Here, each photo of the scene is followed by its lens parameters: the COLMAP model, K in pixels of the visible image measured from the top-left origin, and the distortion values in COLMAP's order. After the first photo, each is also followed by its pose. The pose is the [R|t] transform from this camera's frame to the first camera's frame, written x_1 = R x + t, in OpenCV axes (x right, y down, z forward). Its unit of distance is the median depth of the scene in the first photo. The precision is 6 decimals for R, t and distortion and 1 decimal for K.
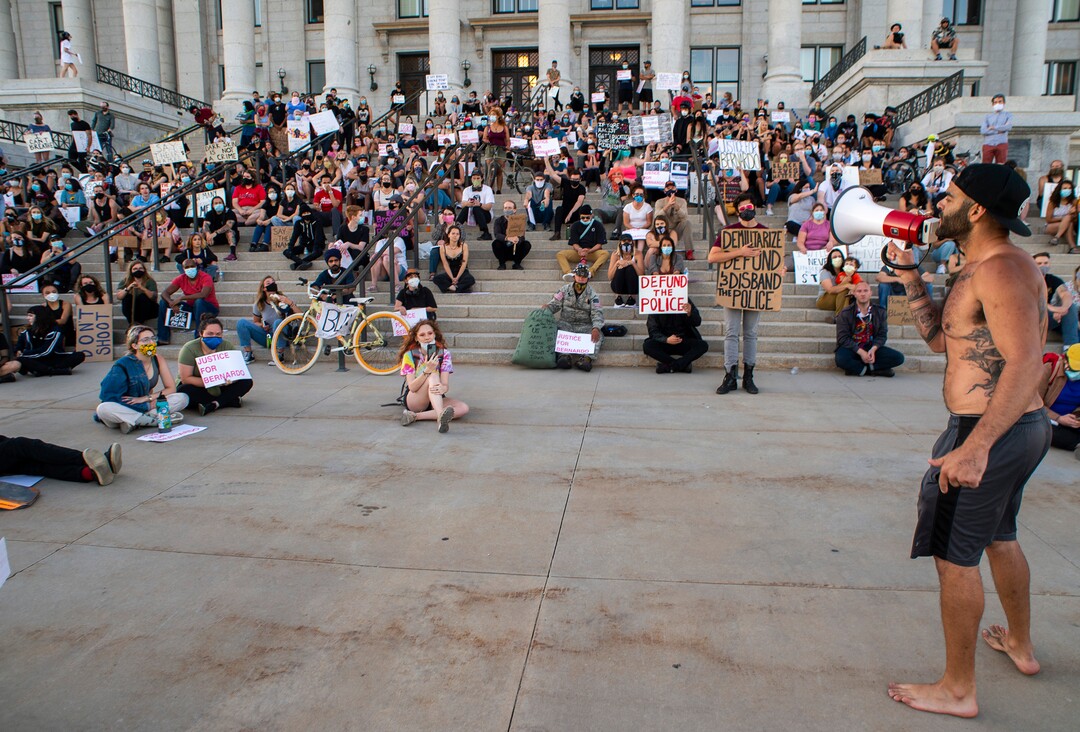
lens RADIAL K [[728.1, 0, 540.0], [0, 728.1, 366.0], [0, 0, 1]] dist [-0.066140, 0.001144]
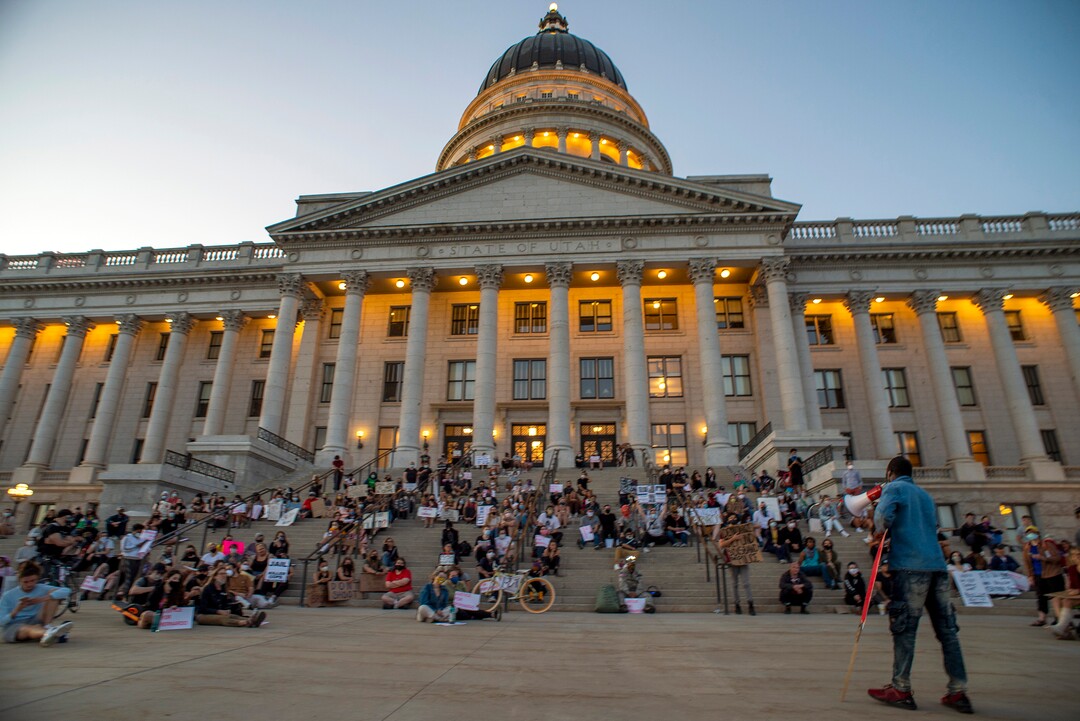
lens RADIAL K [[605.3, 0, 540.0], [0, 605.3, 360.5], [0, 0, 1]] dist [-0.057300, 0.000255]
pose [[0.999393, 0.021917, 0.027060, -0.054949], [-0.006024, 0.874181, -0.485563, 0.039490], [-0.034298, 0.485105, 0.873783, -0.130495]]
